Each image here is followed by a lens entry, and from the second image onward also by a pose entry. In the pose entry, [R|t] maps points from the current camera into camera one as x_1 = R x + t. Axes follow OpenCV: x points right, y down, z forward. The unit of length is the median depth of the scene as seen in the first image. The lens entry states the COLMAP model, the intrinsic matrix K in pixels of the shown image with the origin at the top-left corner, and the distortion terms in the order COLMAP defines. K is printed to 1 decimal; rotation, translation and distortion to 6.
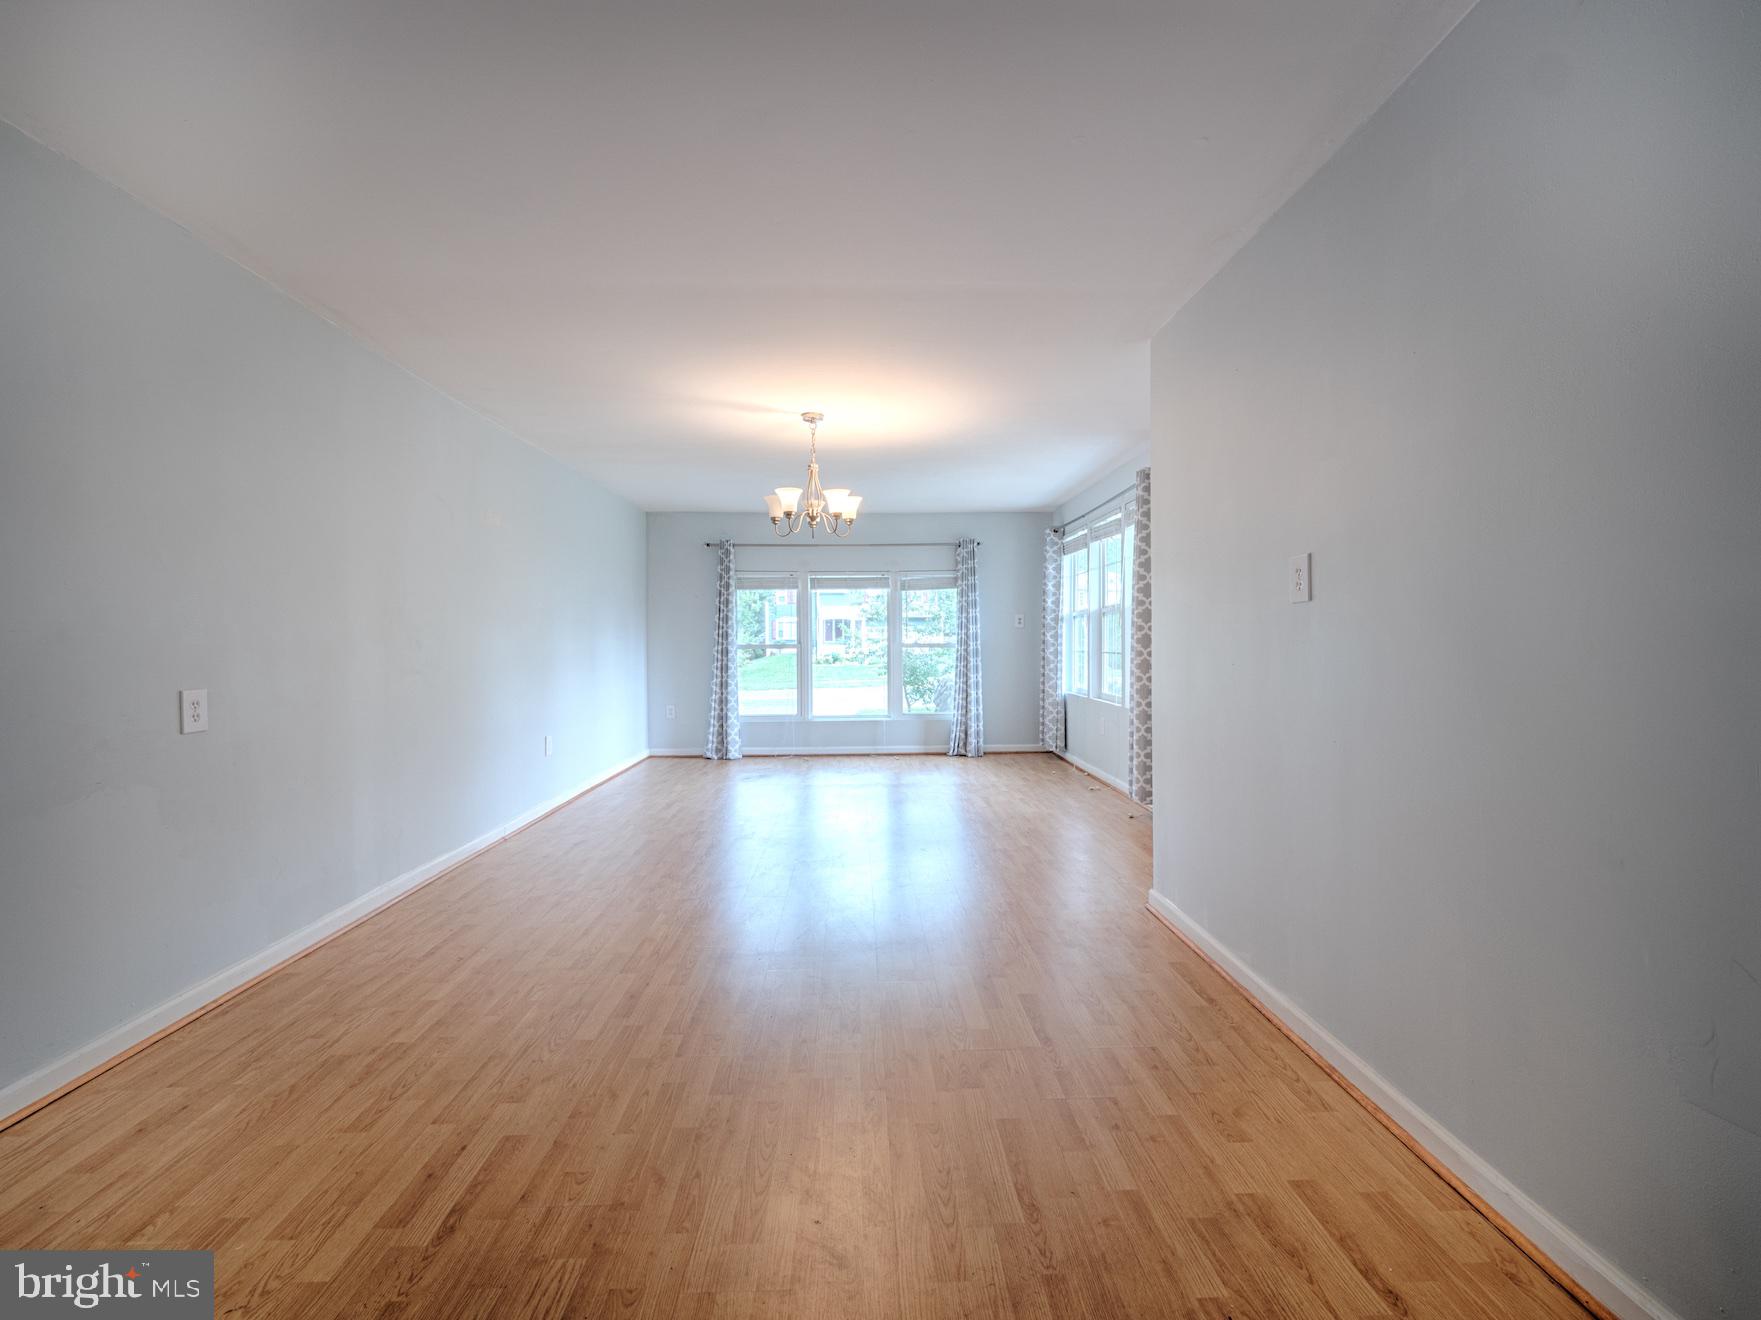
lens RADIAL K [[749.6, 0, 880.2], [0, 749.6, 653.3], [0, 0, 1]] dist [-0.010021, 0.000488]
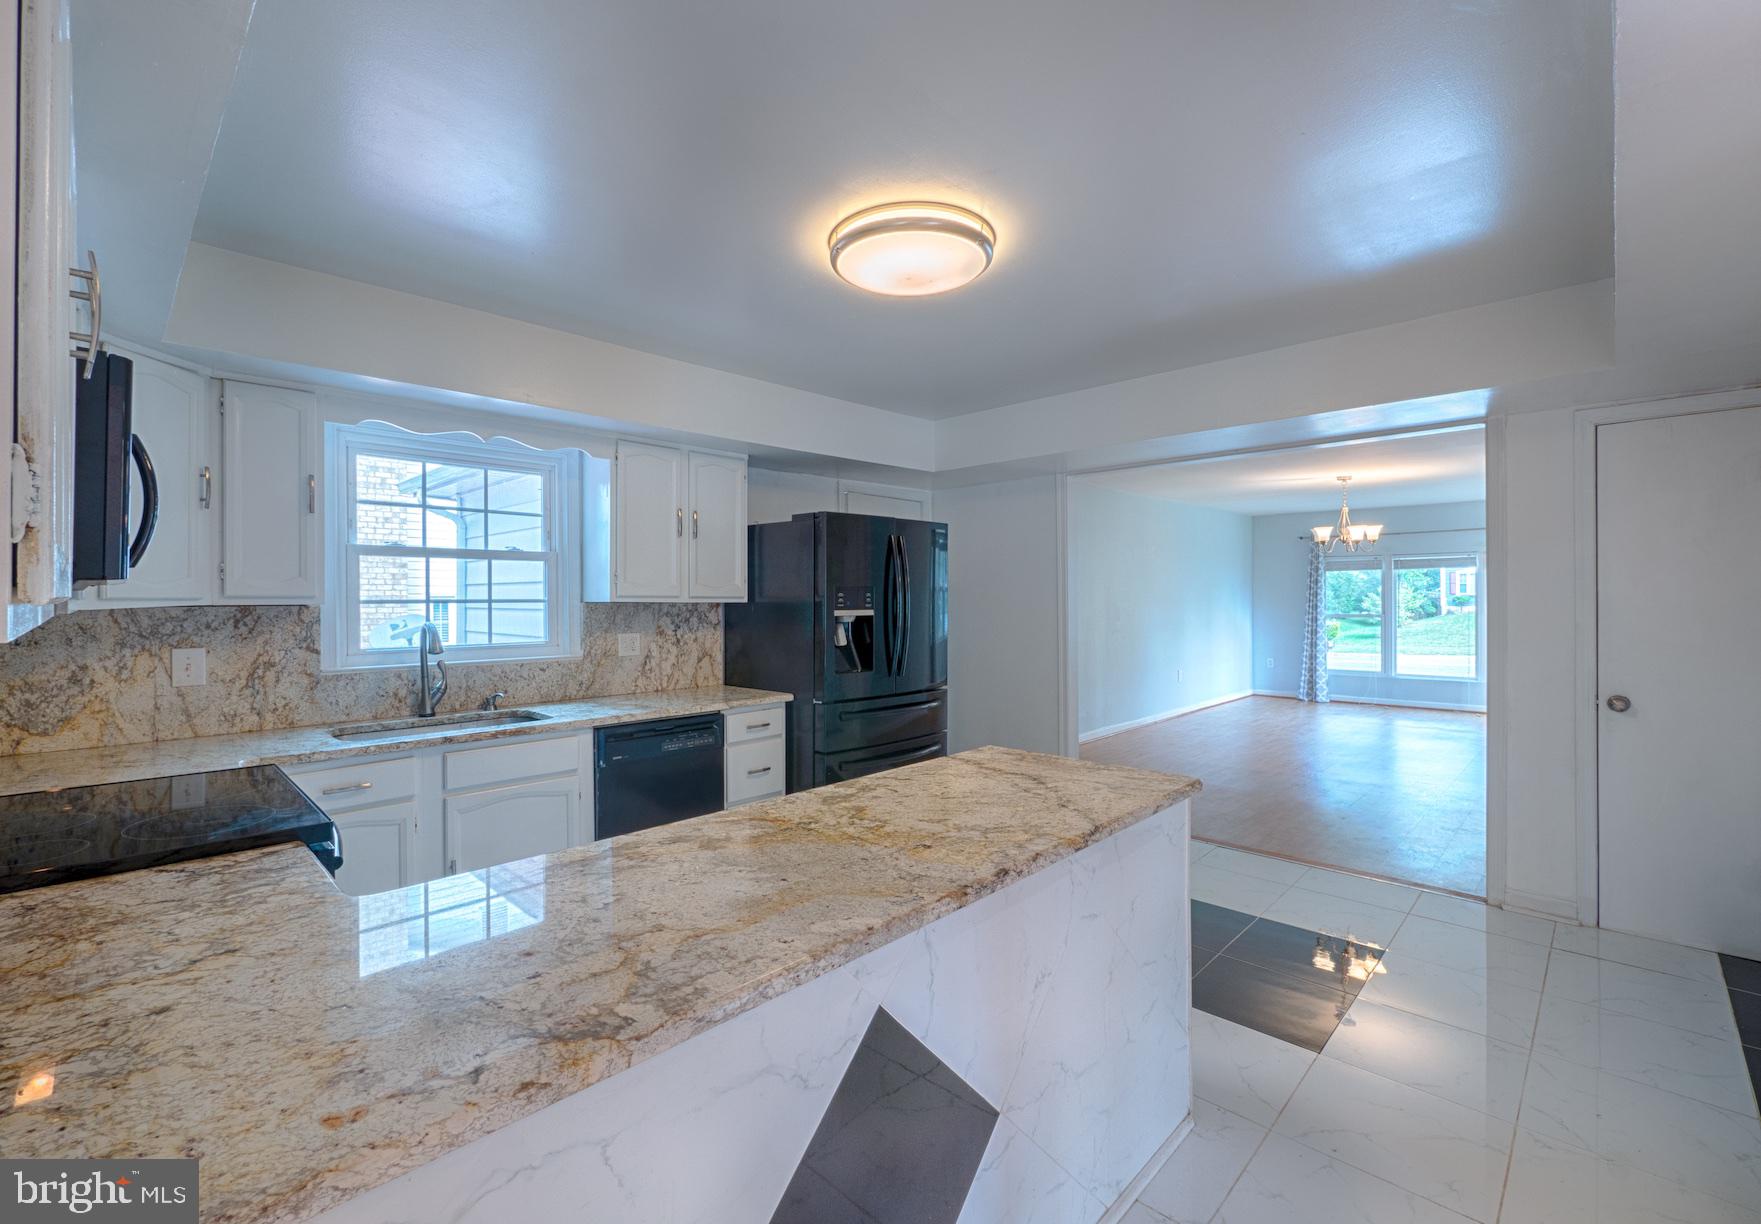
lens RADIAL K [[775.3, 0, 880.4], [0, 775.3, 602.4], [0, 0, 1]] dist [0.000941, 0.000072]
pose [[0.701921, 0.005769, -0.712231, 0.222491], [-0.009889, 0.999950, -0.001646, -0.021947], [0.712186, 0.008198, 0.701943, -0.485667]]
